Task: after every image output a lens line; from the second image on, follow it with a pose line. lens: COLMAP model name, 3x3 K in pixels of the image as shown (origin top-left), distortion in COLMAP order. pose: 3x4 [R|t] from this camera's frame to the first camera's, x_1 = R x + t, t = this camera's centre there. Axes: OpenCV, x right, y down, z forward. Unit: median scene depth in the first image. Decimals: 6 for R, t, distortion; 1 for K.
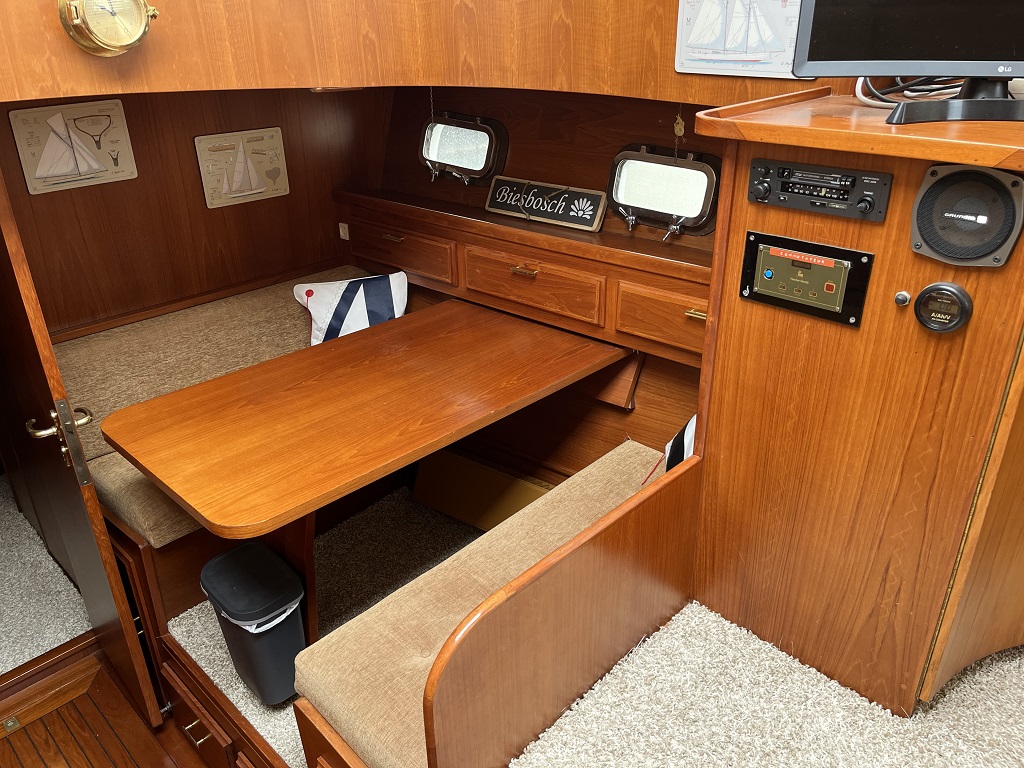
lens RADIAL K [[784.2, 0, 514.2], [0, 784.2, 395.0], [0, 0, 1]] dist [0.072491, -0.114540]
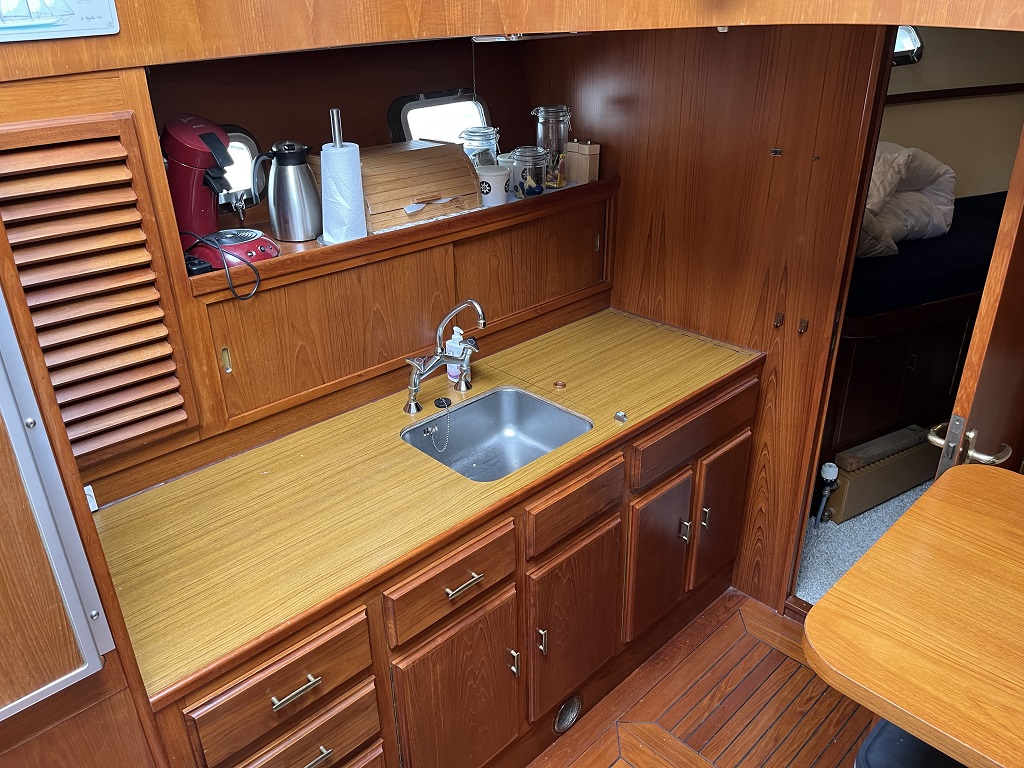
lens RADIAL K [[775.9, 0, 512.7], [0, 775.9, 376.8], [0, 0, 1]] dist [0.067353, -0.122999]
pose [[-0.030839, 0.449362, -0.892817, 0.124213], [-0.435288, 0.798051, 0.416700, -0.143998], [0.899763, 0.401483, 0.170990, 0.390426]]
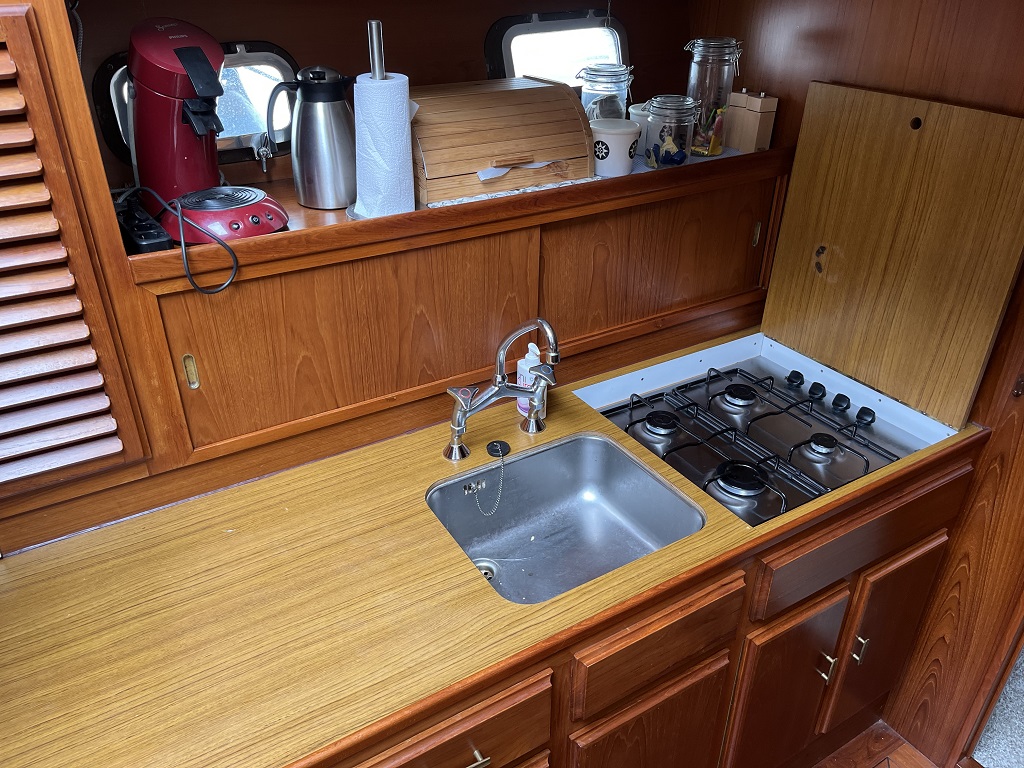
lens RADIAL K [[779.2, 0, 512.0], [0, 779.2, 384.0], [0, 0, 1]] dist [0.059513, -0.072062]
pose [[-0.249318, 0.491242, -0.834579, -0.174375], [-0.435461, 0.712885, 0.549699, -0.109918], [0.864994, 0.500476, 0.036182, 0.447616]]
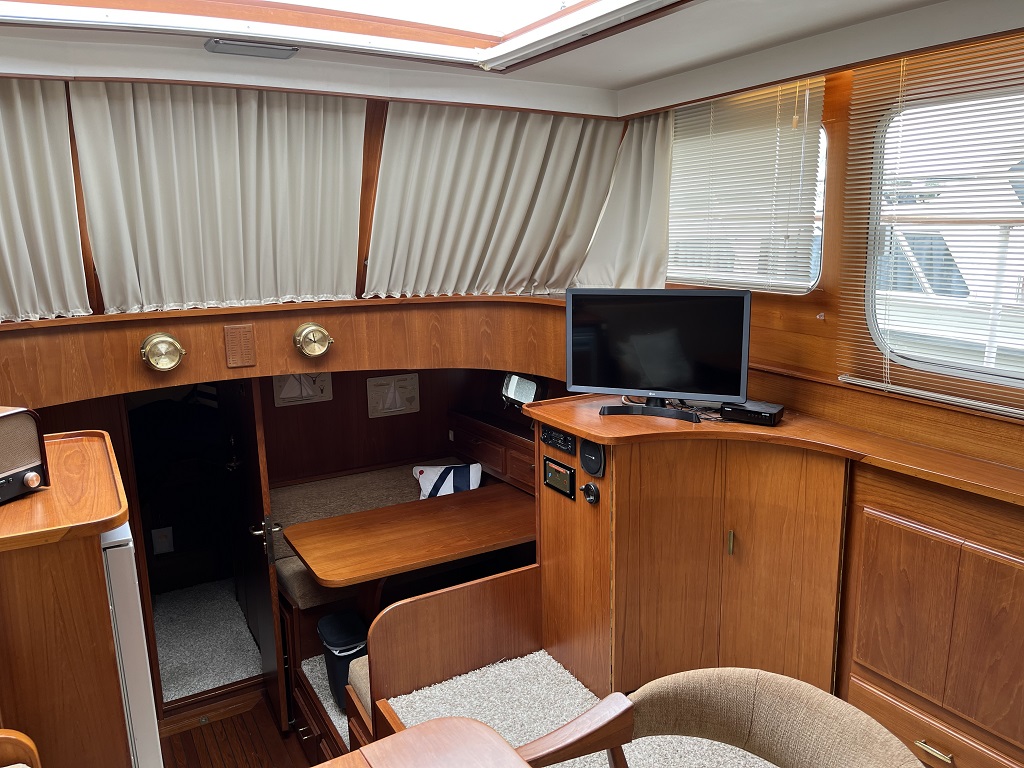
lens RADIAL K [[758.8, 0, 509.9], [0, 758.8, 400.5], [0, 0, 1]] dist [0.005233, -0.001899]
pose [[0.964471, 0.057815, -0.257787, 0.389074], [-0.118608, 0.966655, -0.226957, 0.074578], [0.236069, 0.249469, 0.939168, -0.564699]]
